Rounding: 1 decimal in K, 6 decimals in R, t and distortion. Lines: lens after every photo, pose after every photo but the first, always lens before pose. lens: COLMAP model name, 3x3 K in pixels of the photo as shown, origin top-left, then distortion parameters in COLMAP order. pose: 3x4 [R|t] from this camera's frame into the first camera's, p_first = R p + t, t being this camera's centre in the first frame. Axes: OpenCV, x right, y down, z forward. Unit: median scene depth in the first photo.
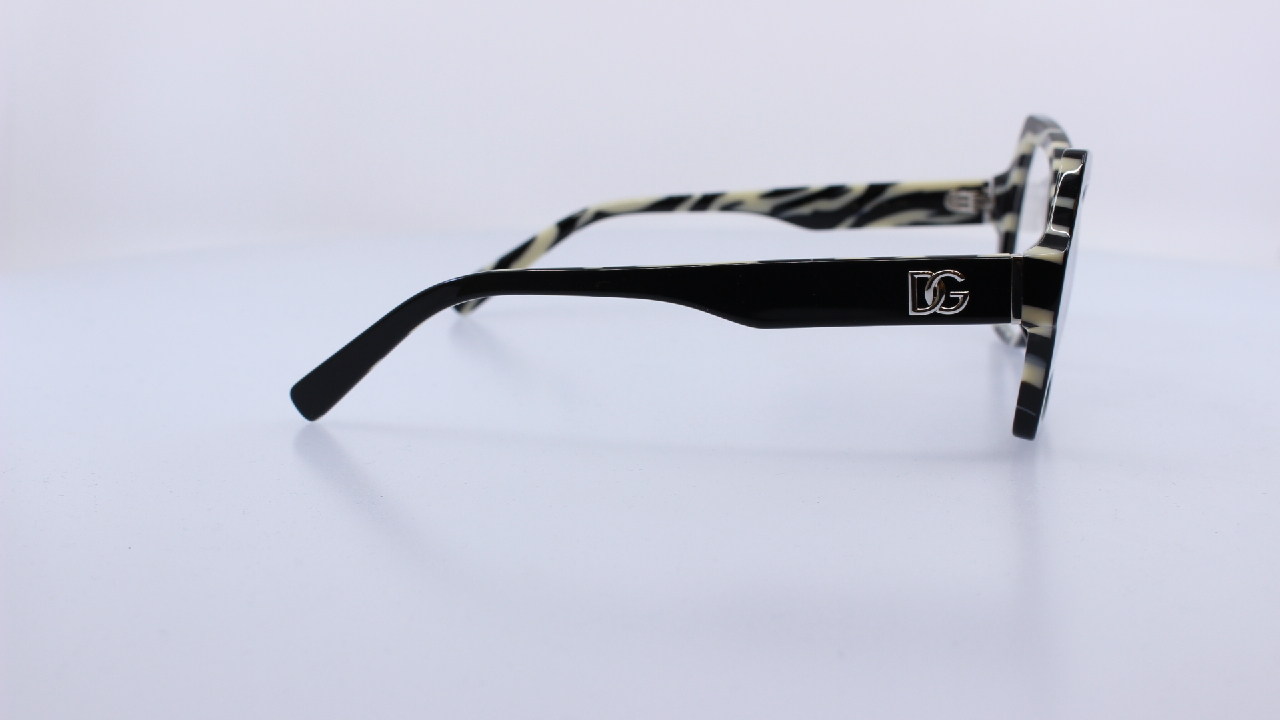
lens RADIAL K [[1678.8, 0, 640.0], [0, 1678.8, 360.0], [0, 0, 1]] dist [-0.026421, 0.006532]
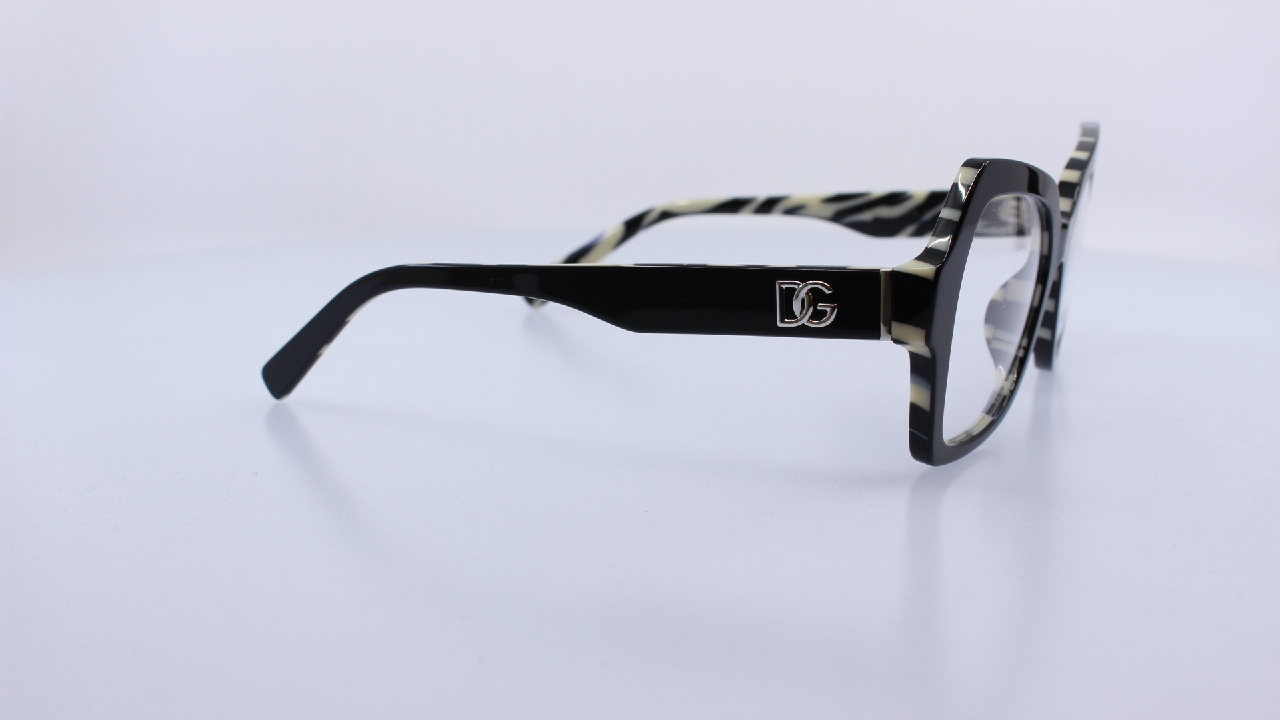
lens RADIAL K [[1678.8, 0, 640.0], [0, 1678.8, 360.0], [0, 0, 1]] dist [-0.026421, 0.006532]
pose [[0.960505, 0.054571, -0.272859, 0.311025], [-0.054319, 0.998488, 0.008486, -0.009948], [0.272910, 0.006671, 0.962017, 0.043494]]
